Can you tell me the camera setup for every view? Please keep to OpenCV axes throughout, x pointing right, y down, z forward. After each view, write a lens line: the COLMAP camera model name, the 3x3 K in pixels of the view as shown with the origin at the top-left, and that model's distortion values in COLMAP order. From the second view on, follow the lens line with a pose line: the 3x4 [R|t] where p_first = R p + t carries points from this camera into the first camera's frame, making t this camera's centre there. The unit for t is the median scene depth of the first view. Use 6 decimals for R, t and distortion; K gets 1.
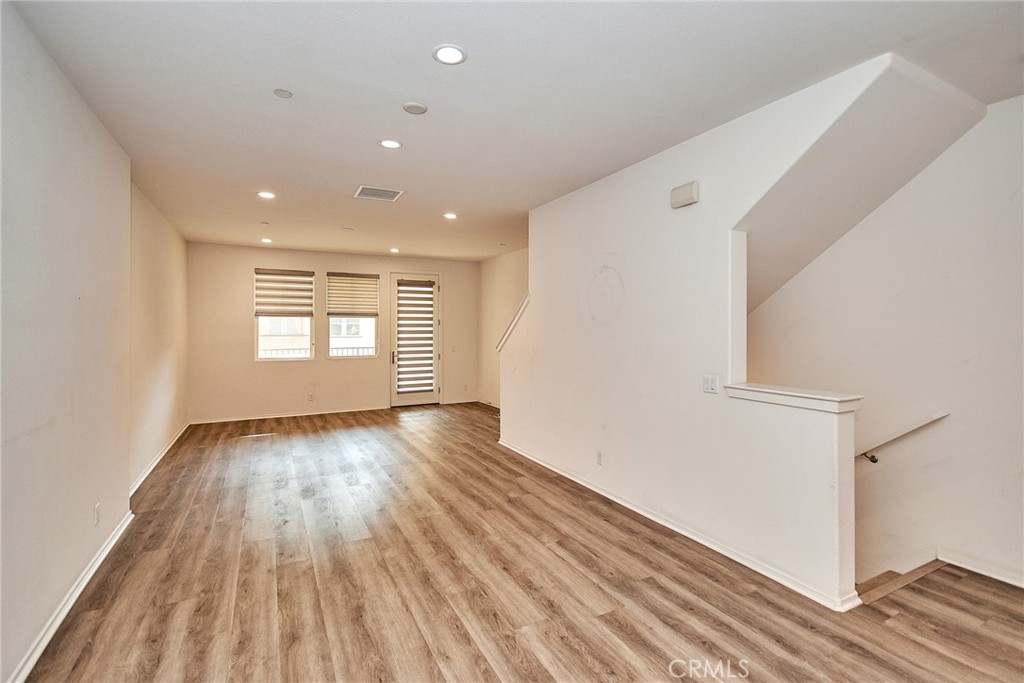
lens RADIAL K [[472.6, 0, 518.7], [0, 472.6, 317.8], [0, 0, 1]] dist [0.037036, -0.025200]
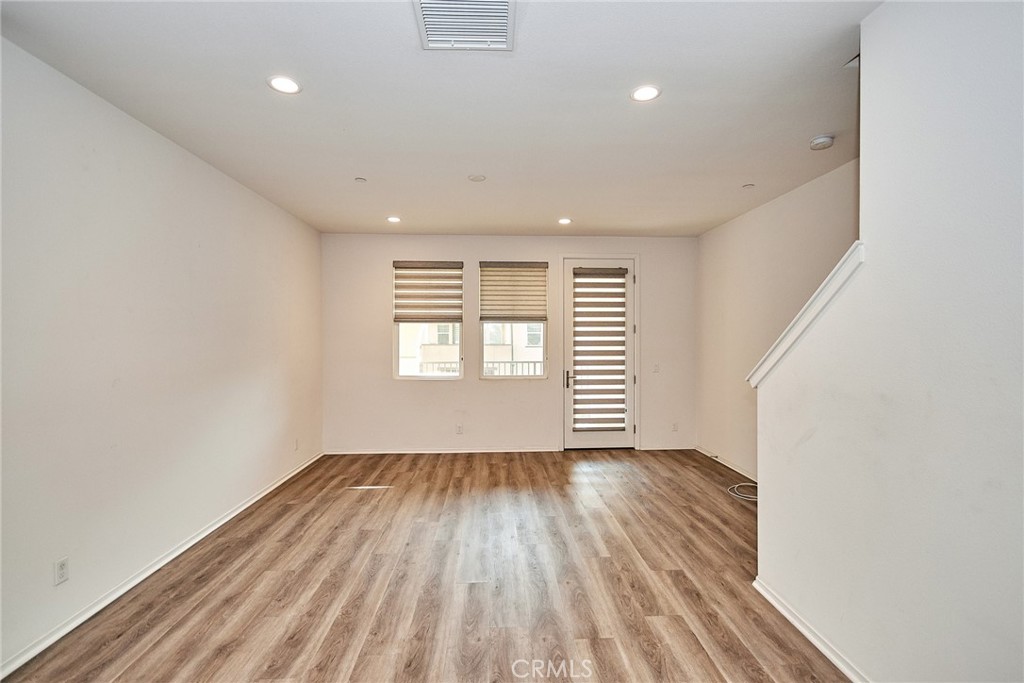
lens RADIAL K [[462.0, 0, 514.5], [0, 462.0, 343.1], [0, 0, 1]] dist [0.001274, -0.010212]
pose [[0.903823, 0.004992, -0.427877, -0.047069], [0.009366, 0.999462, 0.031443, 0.008663], [0.427804, -0.032427, 0.903290, 0.381233]]
